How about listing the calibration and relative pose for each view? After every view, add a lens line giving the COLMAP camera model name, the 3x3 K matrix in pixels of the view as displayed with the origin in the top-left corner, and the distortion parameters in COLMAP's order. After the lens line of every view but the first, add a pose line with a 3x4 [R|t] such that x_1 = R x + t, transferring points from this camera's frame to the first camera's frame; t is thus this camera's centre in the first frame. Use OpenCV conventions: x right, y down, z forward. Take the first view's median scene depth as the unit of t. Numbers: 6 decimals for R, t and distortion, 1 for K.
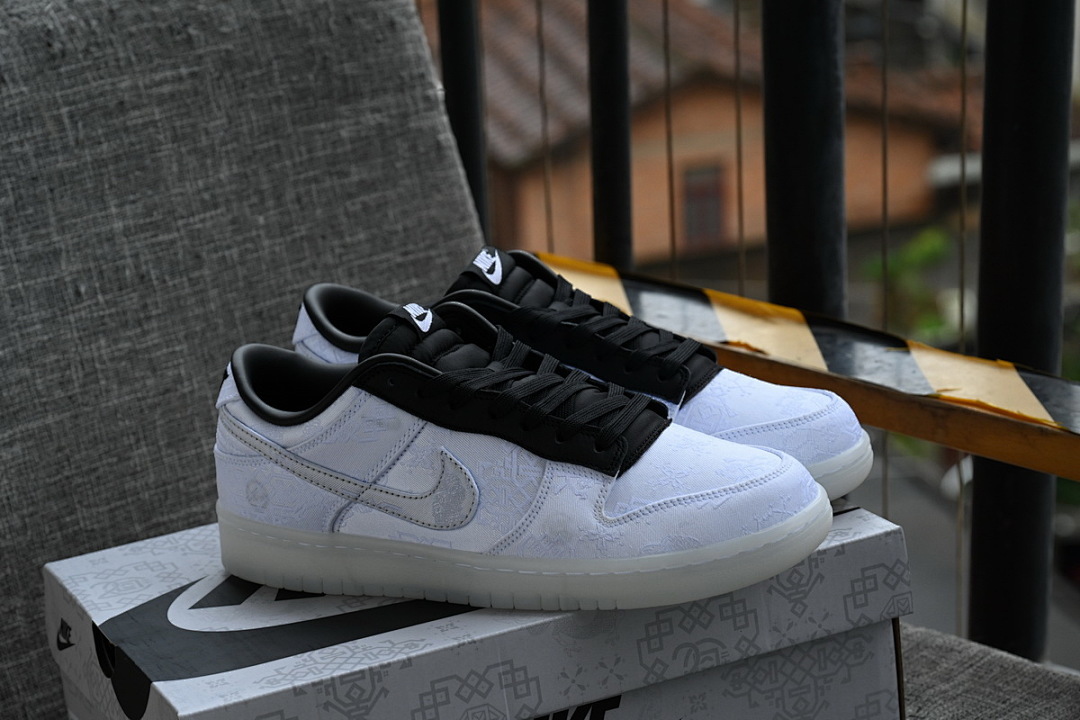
lens RADIAL K [[2579.7, 0, 540.2], [0, 2579.7, 358.1], [0, 0, 1]] dist [-0.056864, 0.000000]
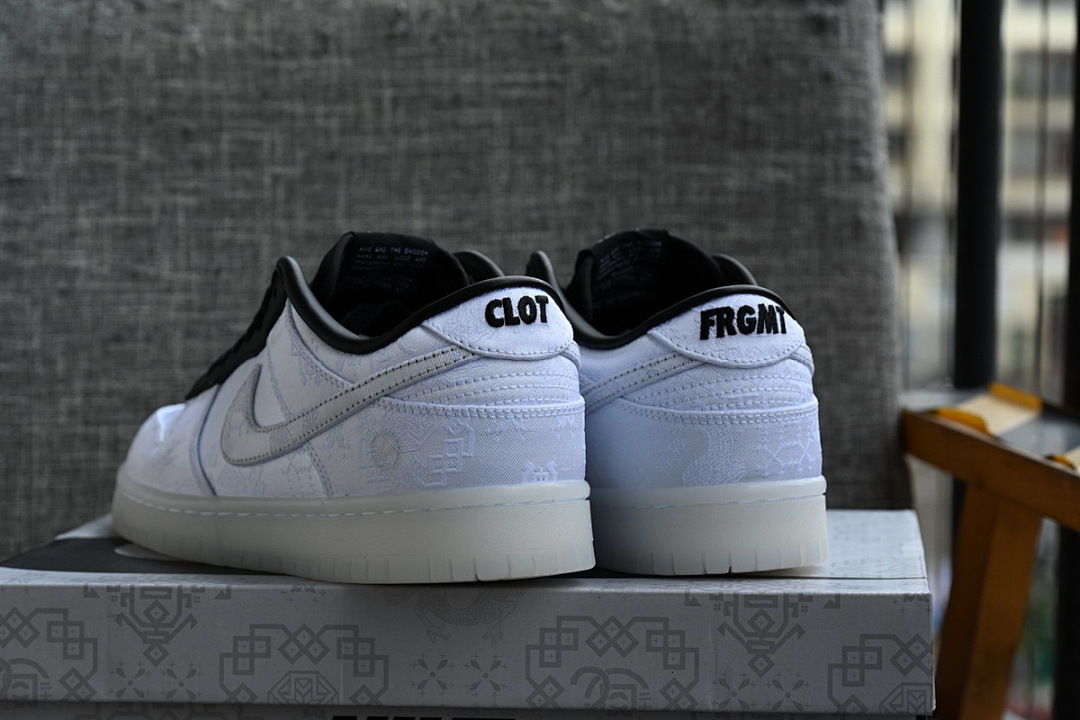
lens RADIAL K [[2683.9, 0, 539.1], [0, 2683.9, 362.0], [0, 0, 1]] dist [-0.023537, 0.000000]
pose [[0.856895, 0.130705, -0.498646, 0.353158], [-0.214523, 0.969997, -0.114392, 0.095340], [0.468733, 0.204993, 0.859225, 0.224922]]
